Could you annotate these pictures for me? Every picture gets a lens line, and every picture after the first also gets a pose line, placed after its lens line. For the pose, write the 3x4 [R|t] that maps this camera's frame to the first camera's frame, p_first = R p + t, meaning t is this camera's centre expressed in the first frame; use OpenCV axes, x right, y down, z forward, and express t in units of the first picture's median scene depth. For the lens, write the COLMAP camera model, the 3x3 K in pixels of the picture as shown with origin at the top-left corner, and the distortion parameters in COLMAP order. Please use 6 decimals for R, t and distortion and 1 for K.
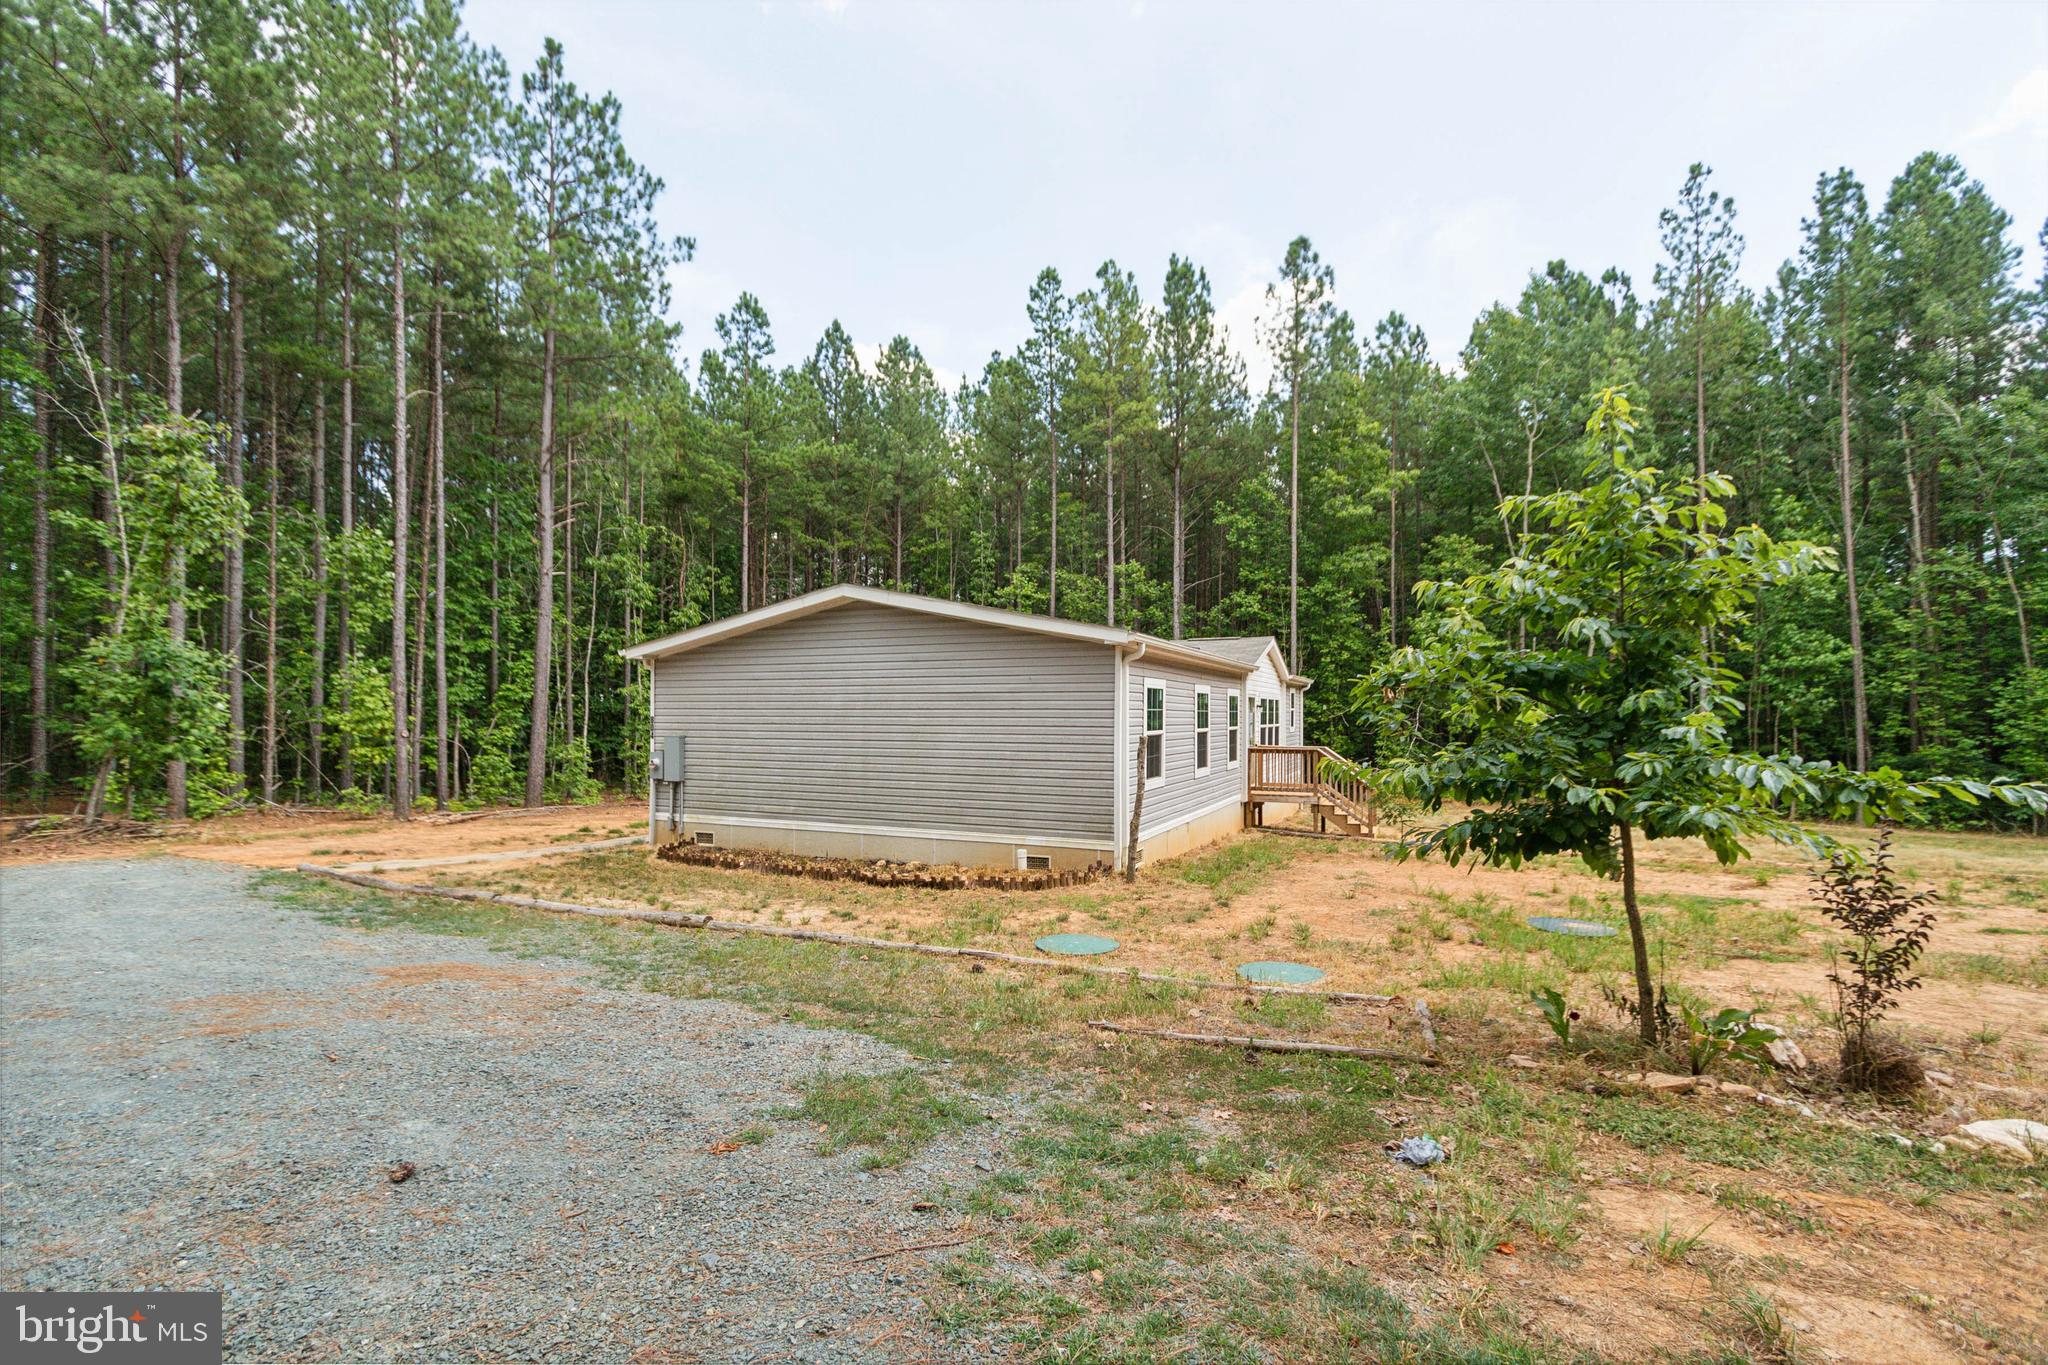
lens RADIAL K [[941.9, 0, 1025.3], [0, 941.9, 697.2], [0, 0, 1]] dist [0.005412, -0.002053]
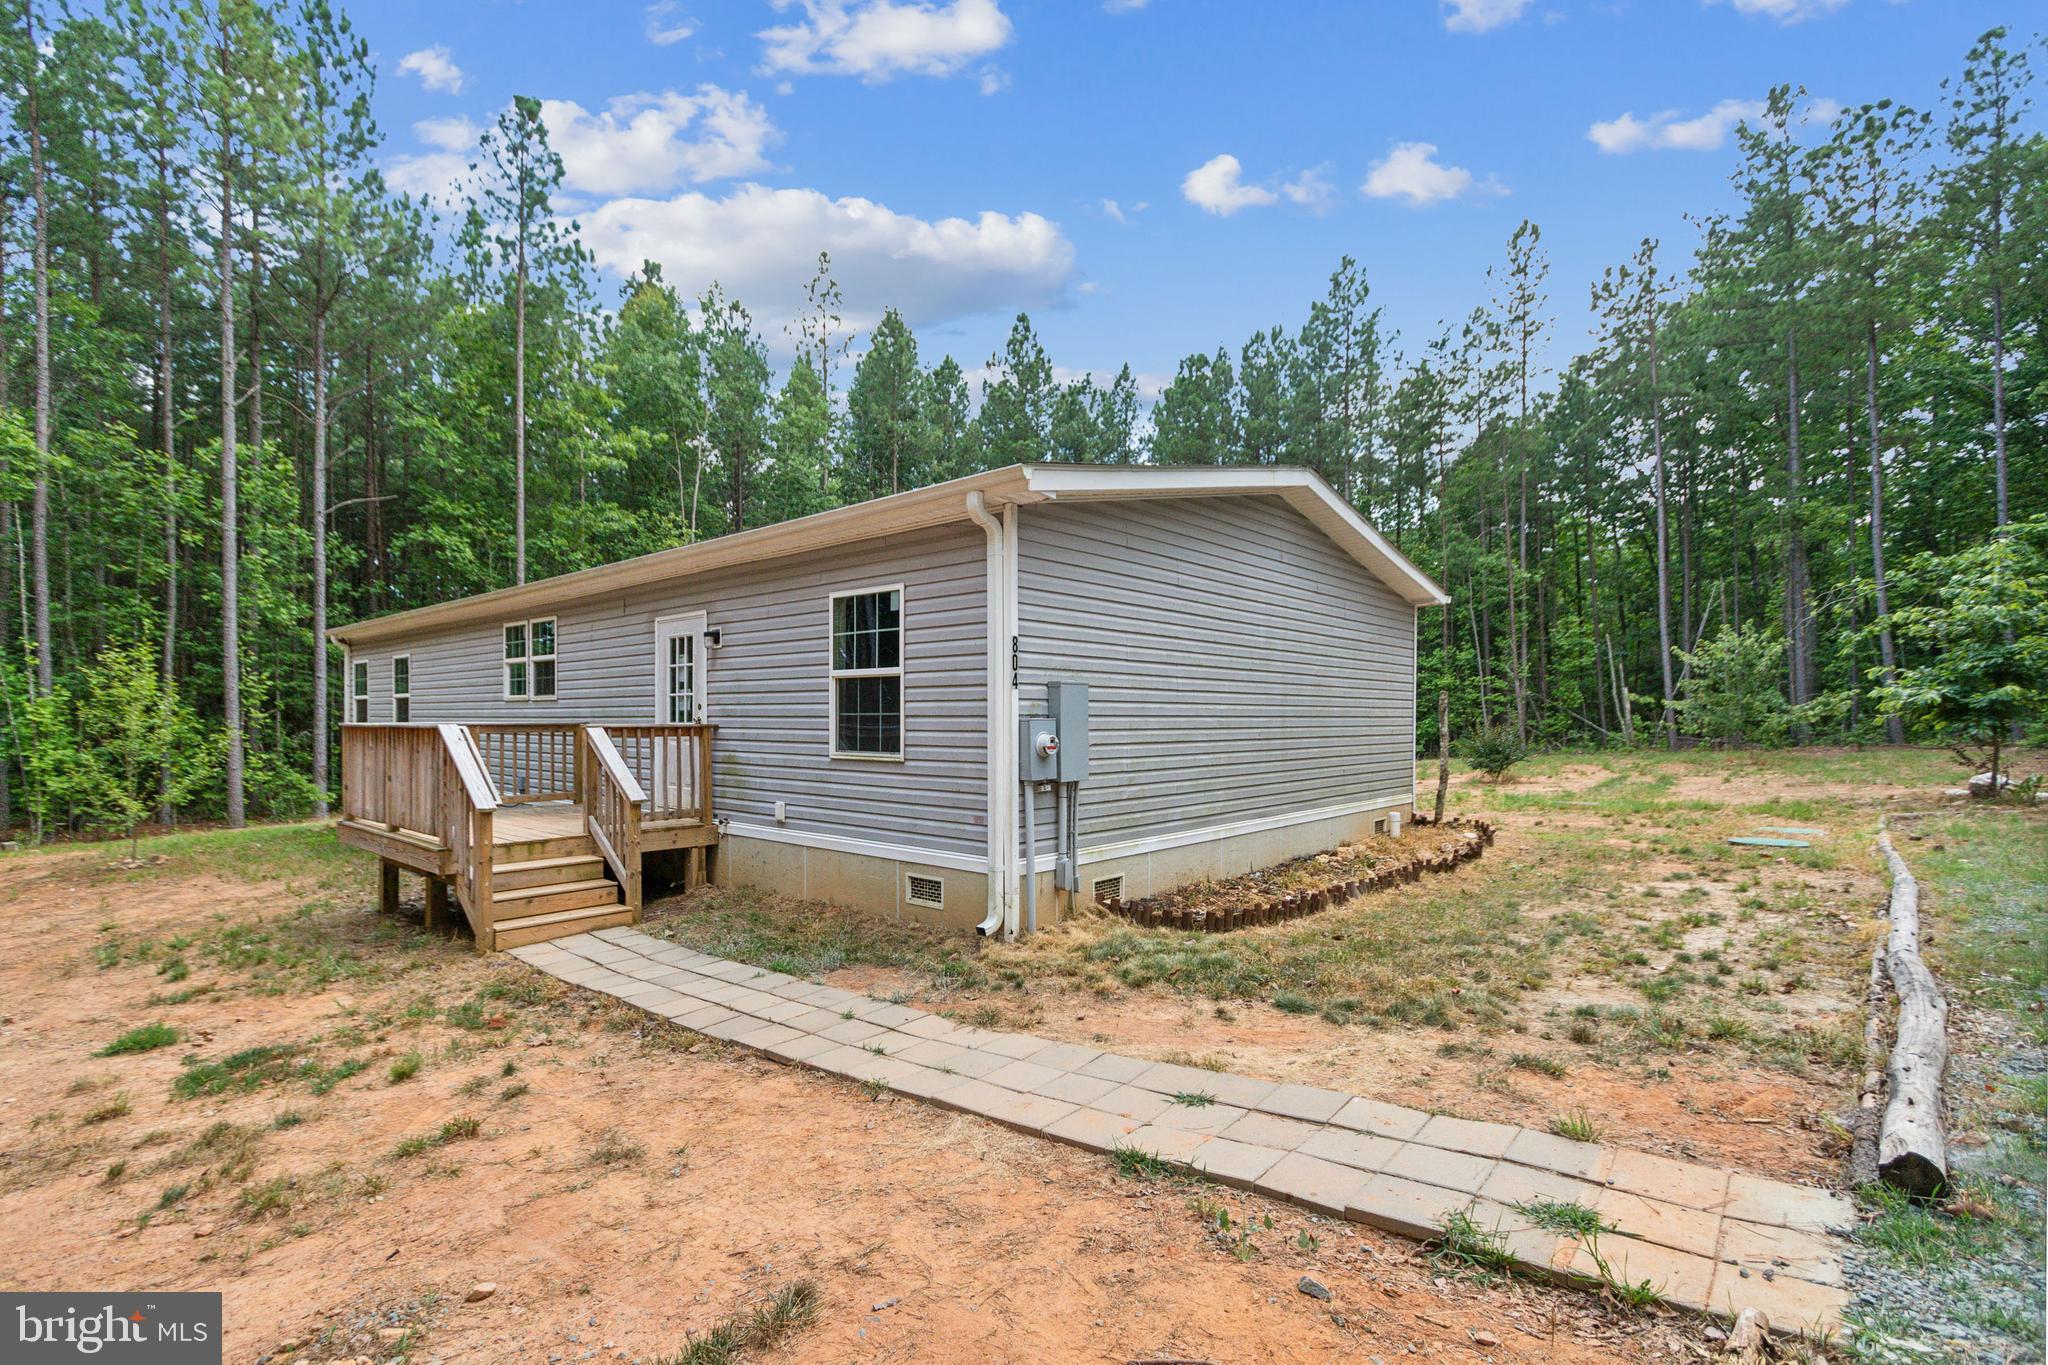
lens RADIAL K [[941.9, 0, 1025.0], [0, 941.9, 692.1], [0, 0, 1]] dist [0.005412, -0.002053]
pose [[0.296418, 0.018513, 0.954879, -0.848408], [-0.012146, 0.999804, -0.015614, 0.053585], [-0.954981, -0.006970, 0.296585, 0.909486]]
